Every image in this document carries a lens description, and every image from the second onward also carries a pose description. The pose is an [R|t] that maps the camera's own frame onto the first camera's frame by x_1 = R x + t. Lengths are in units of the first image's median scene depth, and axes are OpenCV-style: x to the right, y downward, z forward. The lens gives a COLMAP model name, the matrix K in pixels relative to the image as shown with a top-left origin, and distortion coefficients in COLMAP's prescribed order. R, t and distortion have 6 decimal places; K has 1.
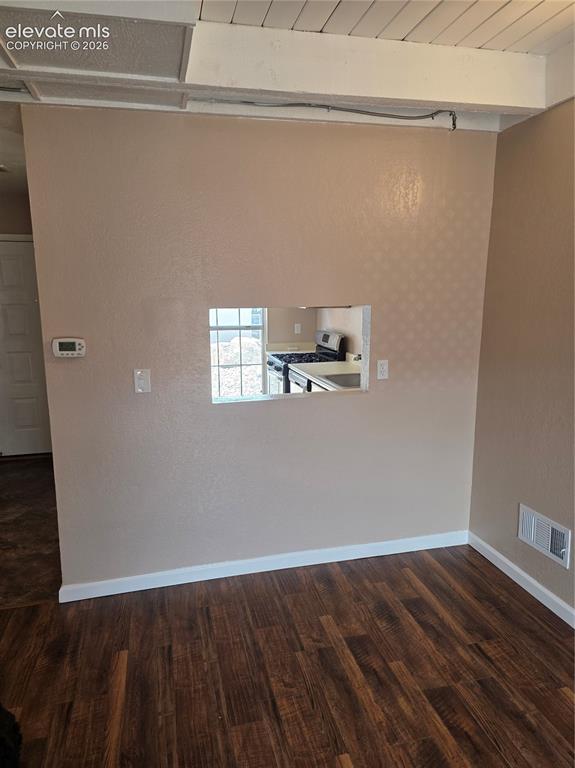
lens RADIAL K [[520.8, 0, 287.5], [0, 520.8, 384.0], [0, 0, 1]] dist [0.053245, -0.059479]
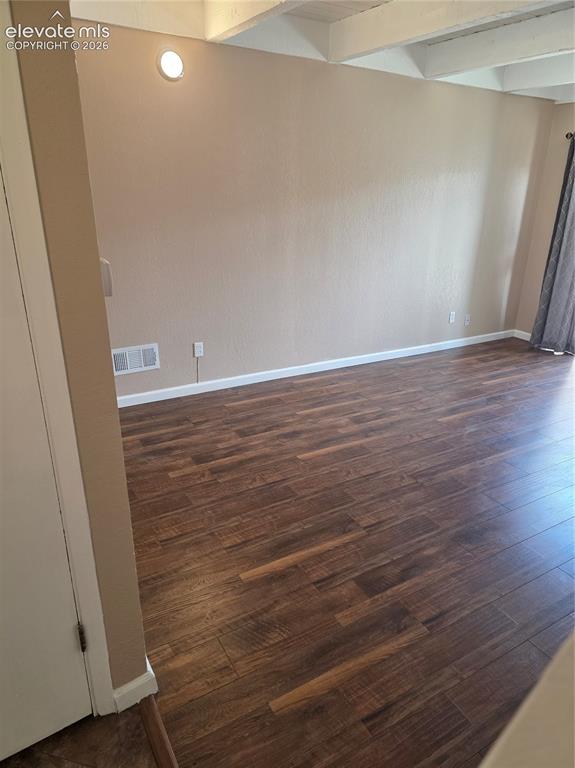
lens RADIAL K [[520.8, 0, 287.5], [0, 520.8, 384.0], [0, 0, 1]] dist [0.053245, -0.059479]
pose [[-0.289050, -0.337084, 0.896005, -1.165338], [0.146653, 0.909317, 0.389403, -0.191477], [-0.946014, 0.243959, -0.213404, 1.123044]]
